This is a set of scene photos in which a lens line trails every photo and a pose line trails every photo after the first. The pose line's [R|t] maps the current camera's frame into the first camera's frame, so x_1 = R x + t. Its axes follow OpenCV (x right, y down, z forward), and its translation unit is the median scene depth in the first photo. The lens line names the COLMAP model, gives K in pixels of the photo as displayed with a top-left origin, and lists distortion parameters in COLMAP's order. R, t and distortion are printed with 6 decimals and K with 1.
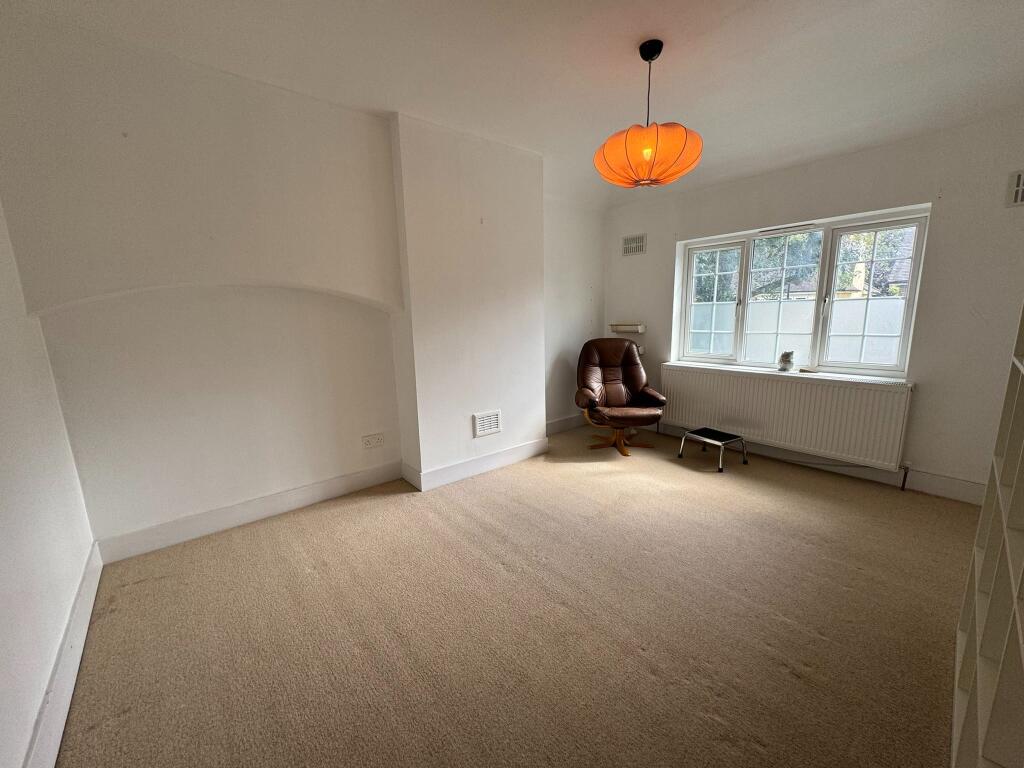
lens RADIAL K [[407.4, 0, 512.0], [0, 407.4, 384.0], [0, 0, 1]] dist [0.001300, 0.000190]
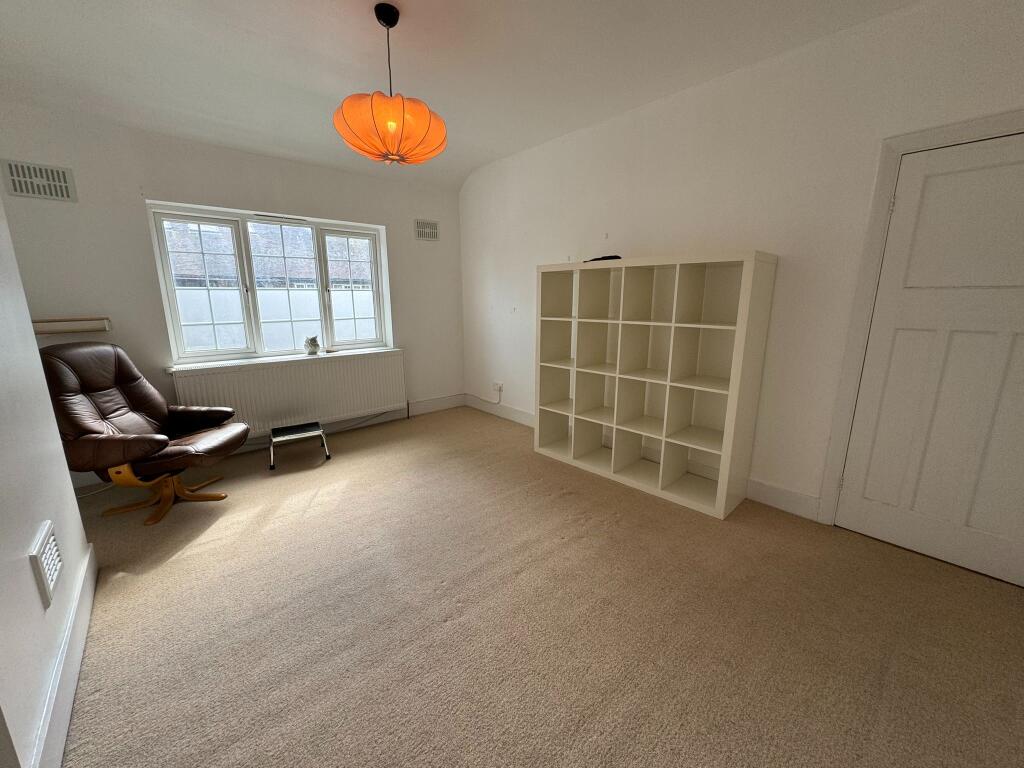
lens RADIAL K [[407.4, 0, 512.0], [0, 407.4, 384.0], [0, 0, 1]] dist [0.001300, 0.000190]
pose [[-0.020929, -0.194895, 0.980601, -0.445603], [0.172158, 0.965463, 0.195560, -0.081359], [-0.984847, 0.172911, 0.013347, 0.501845]]
